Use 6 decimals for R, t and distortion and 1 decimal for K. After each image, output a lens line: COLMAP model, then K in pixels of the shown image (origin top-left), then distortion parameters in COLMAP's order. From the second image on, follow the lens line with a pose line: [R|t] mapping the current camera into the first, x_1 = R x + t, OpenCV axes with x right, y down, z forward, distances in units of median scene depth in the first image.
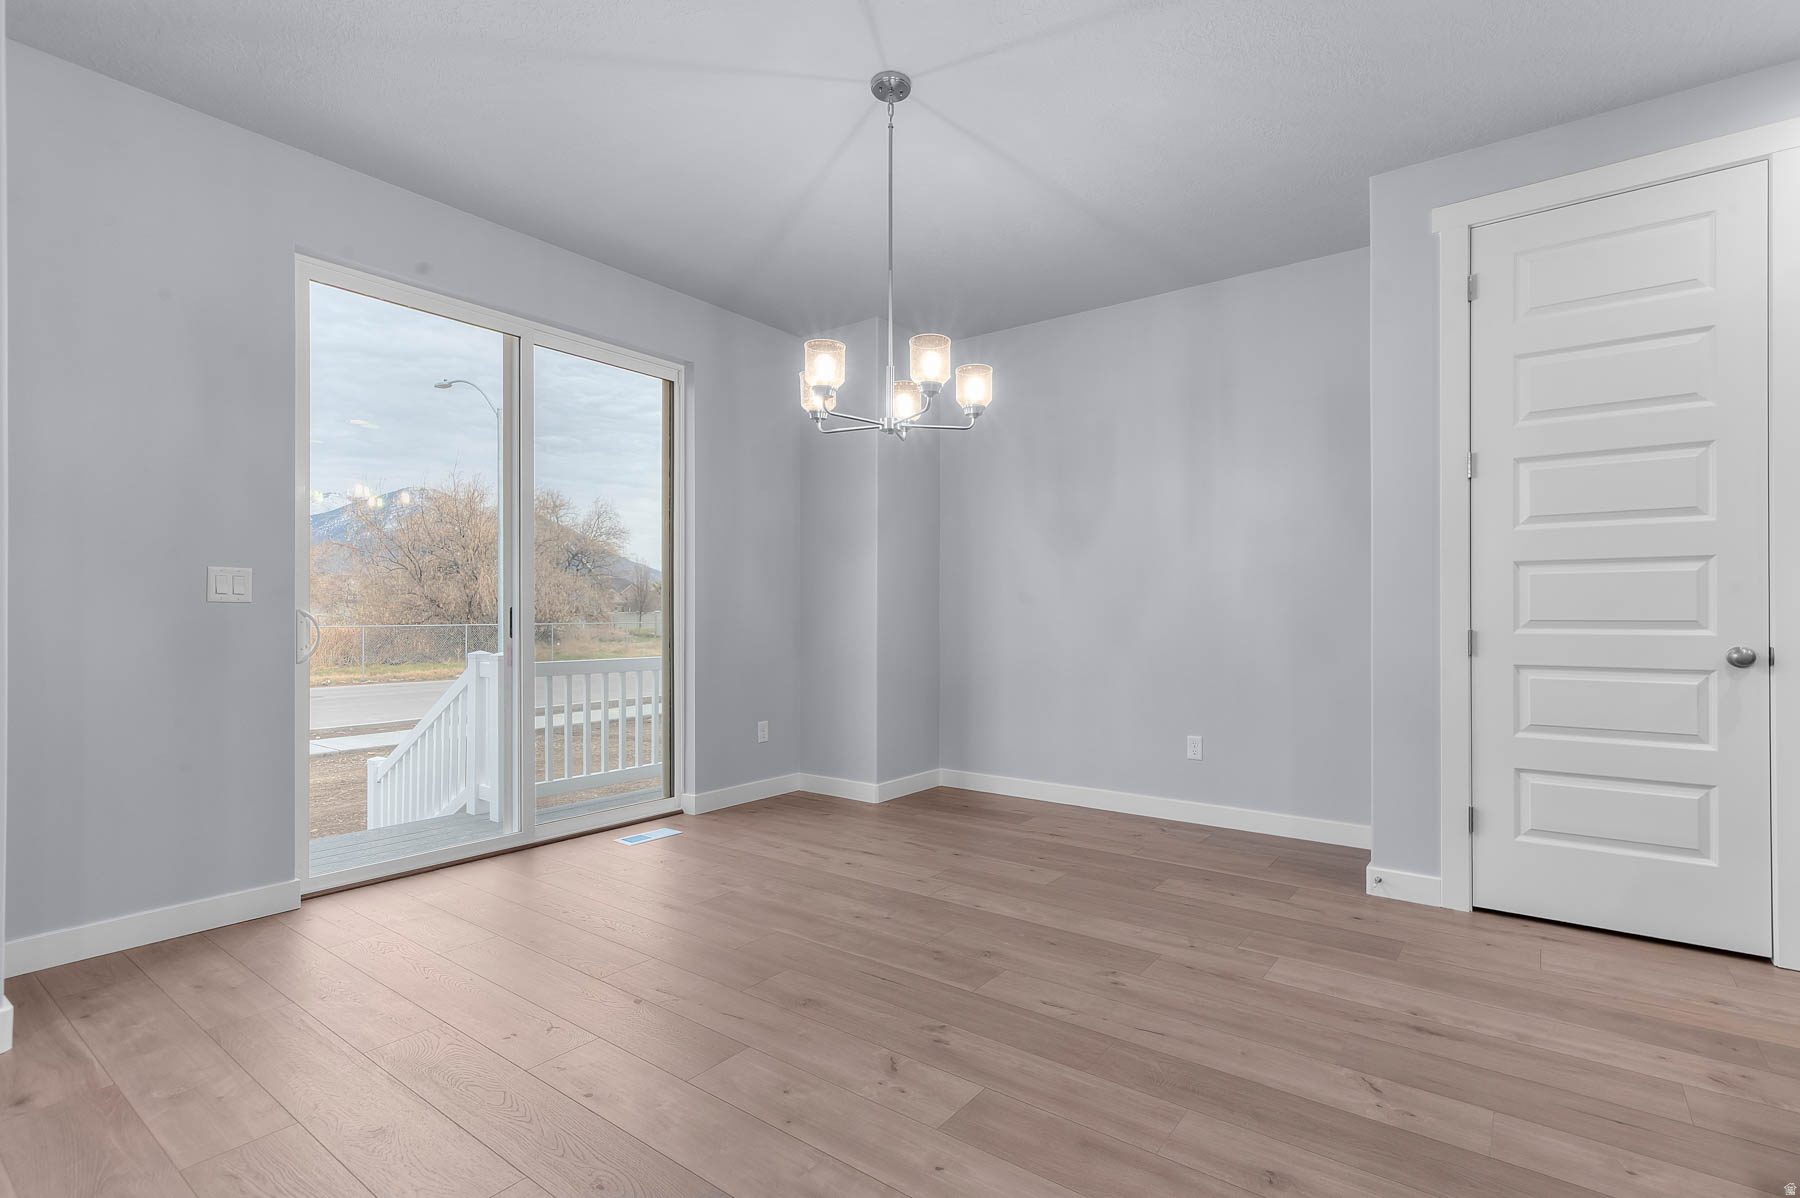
lens RADIAL K [[850.2, 0, 908.1], [0, 850.2, 617.3], [0, 0, 1]] dist [0.002316, -0.000070]
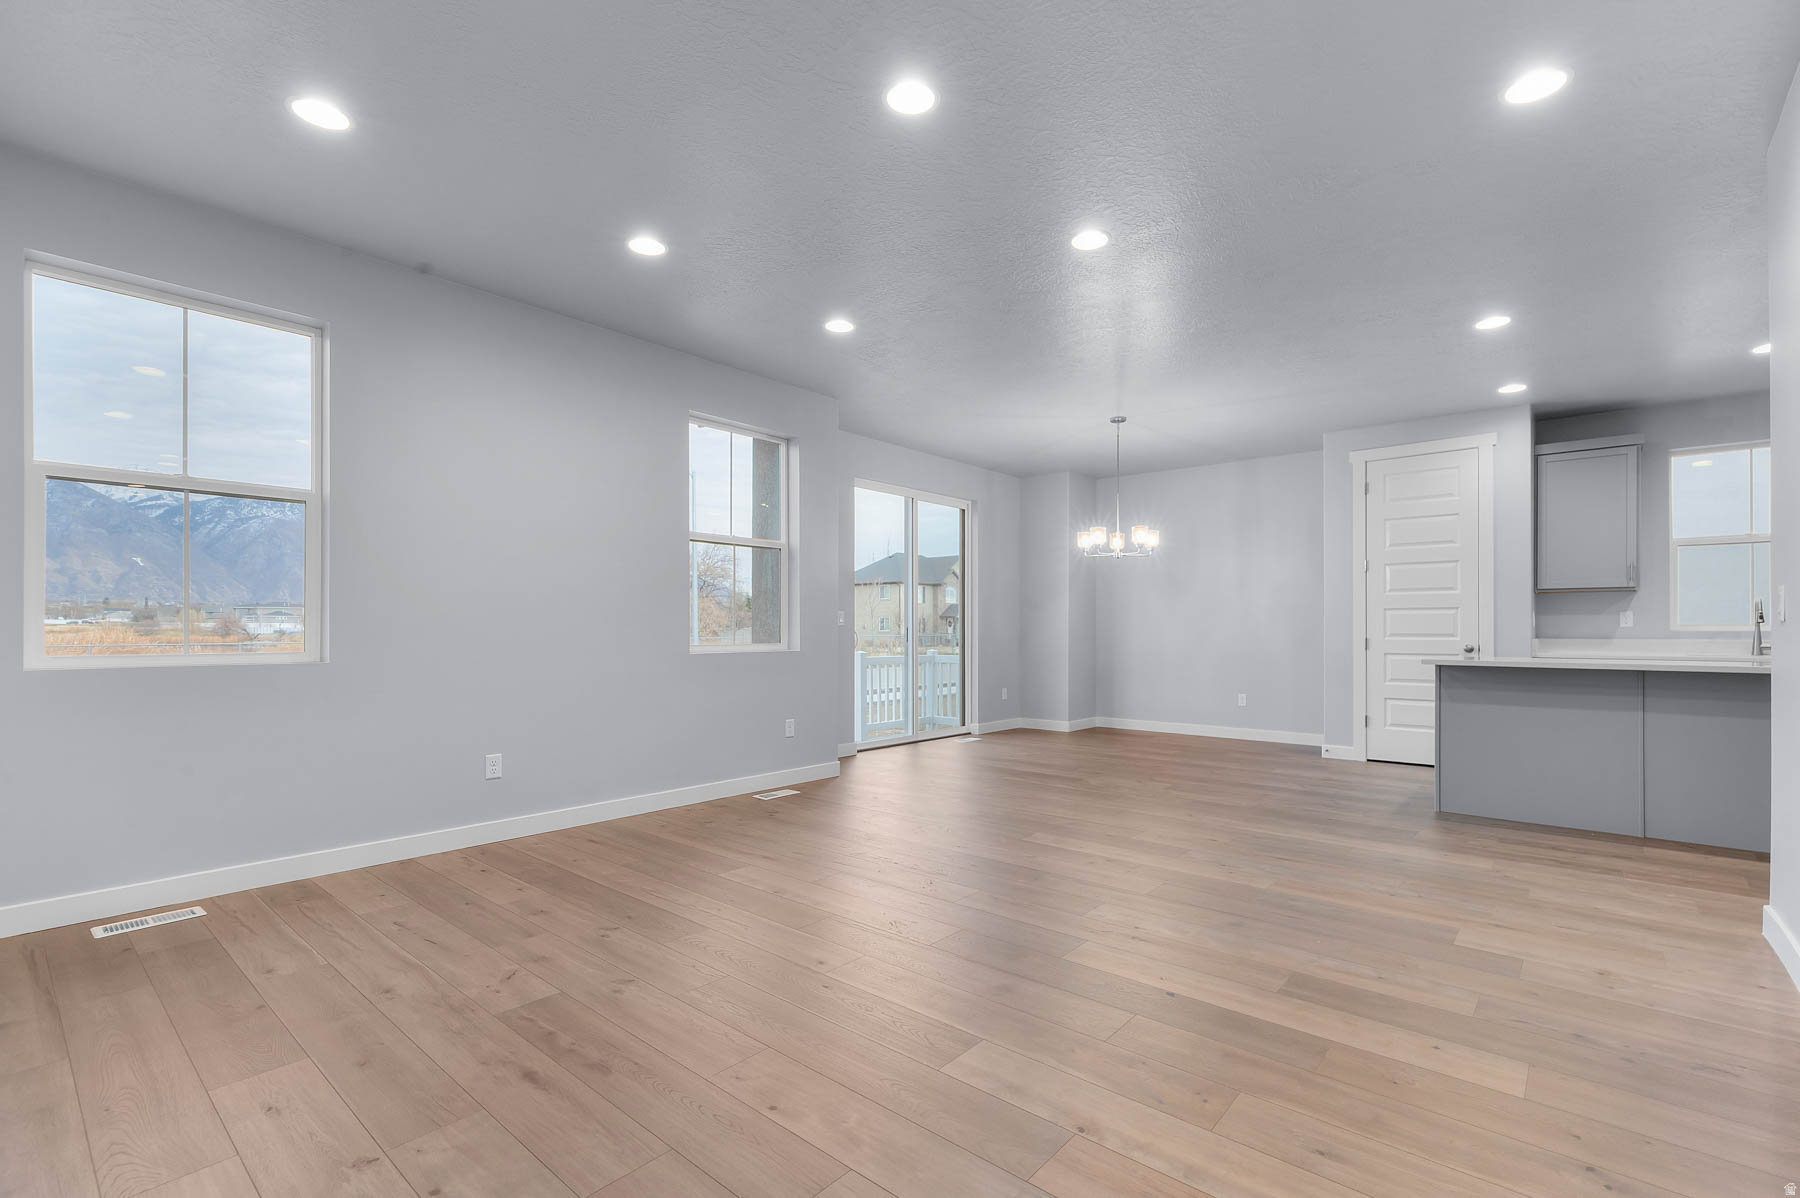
lens RADIAL K [[799.0, 0, 919.3], [0, 799.0, 629.5], [0, 0, 1]] dist [-0.000184, 0.001114]
pose [[0.998354, 0.003177, -0.057256, -0.403841], [-0.003777, 0.999939, -0.010377, 0.018090], [0.057219, 0.010577, 0.998306, -1.184003]]
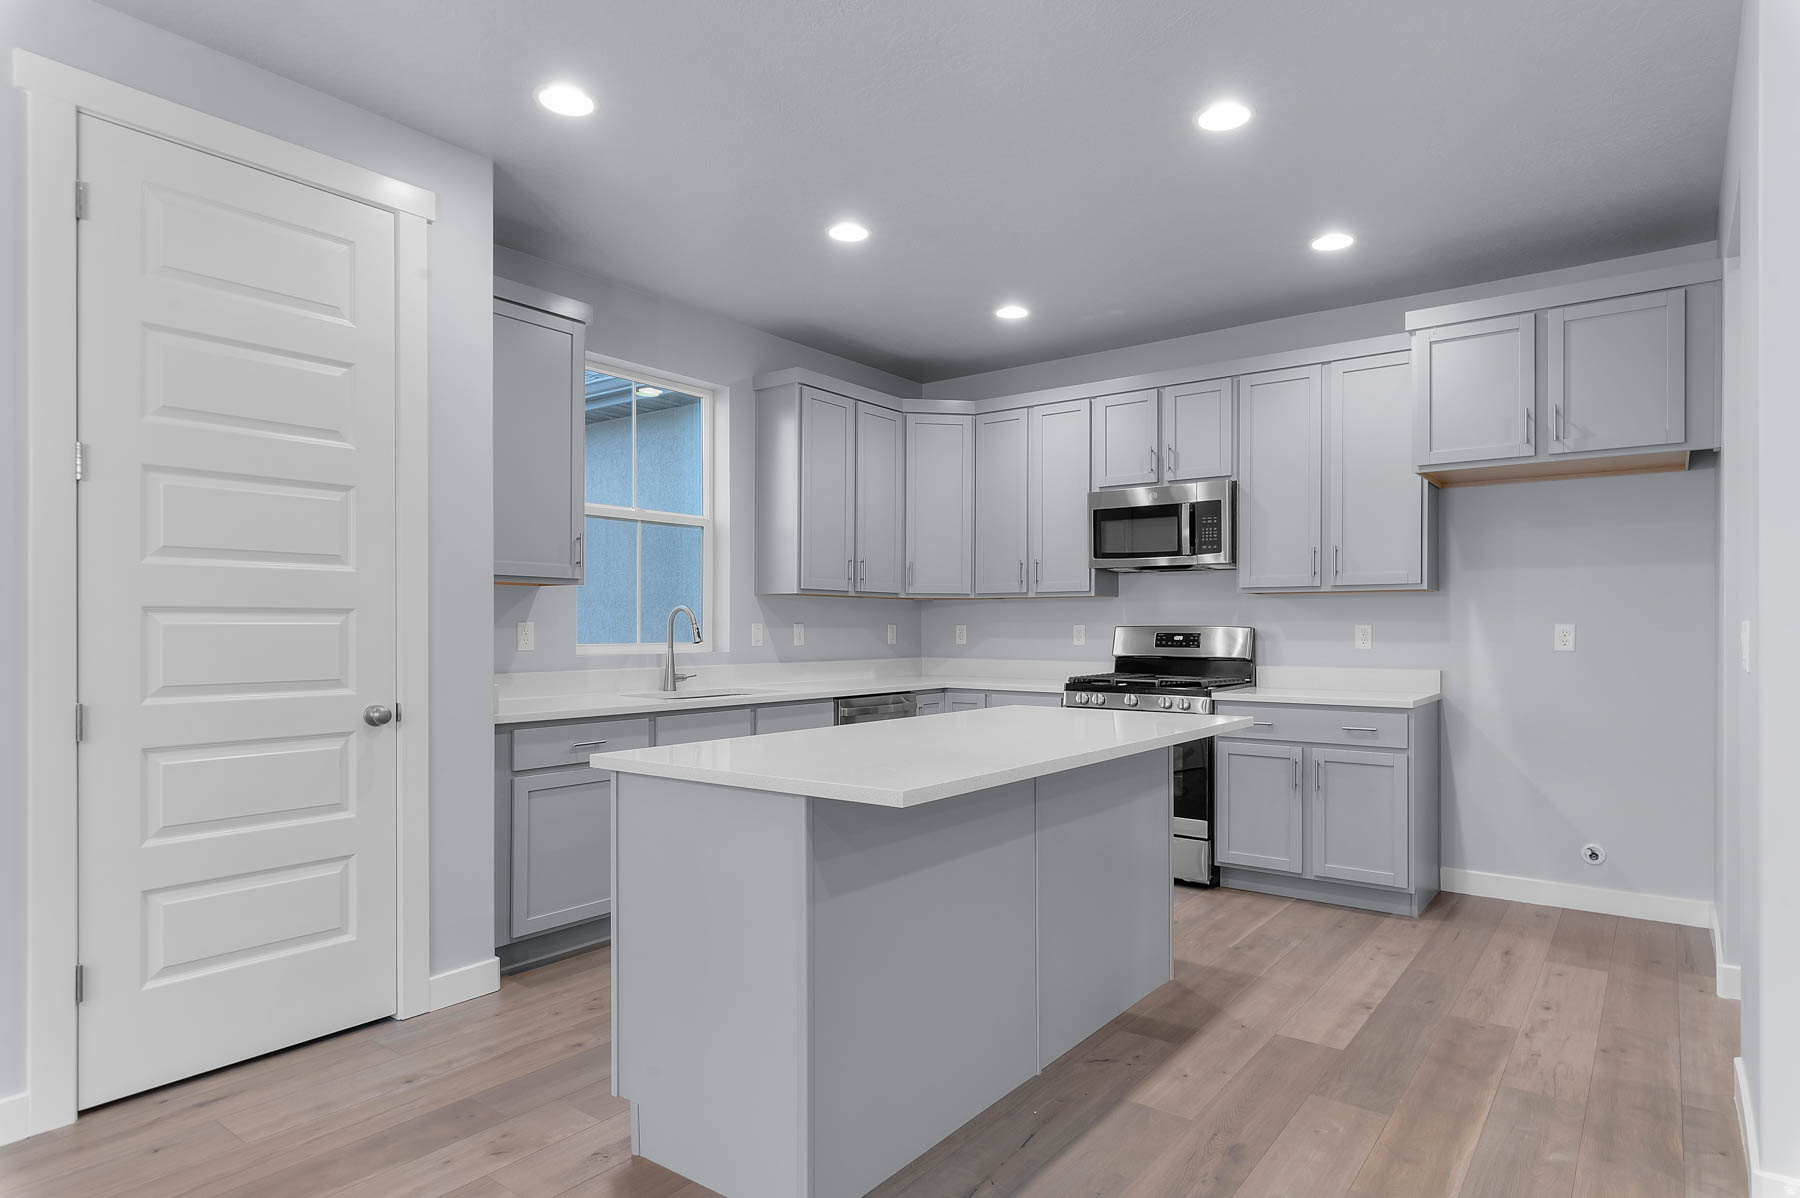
lens RADIAL K [[1010.6, 0, 928.9], [0, 1010.6, 624.9], [0, 0, 1]] dist [0.001771, 0.000951]
pose [[-0.016941, 0.001712, 0.999855, -0.153441], [0.003504, 0.999992, -0.001653, -0.043750], [-0.999850, 0.003476, -0.016947, 0.331603]]
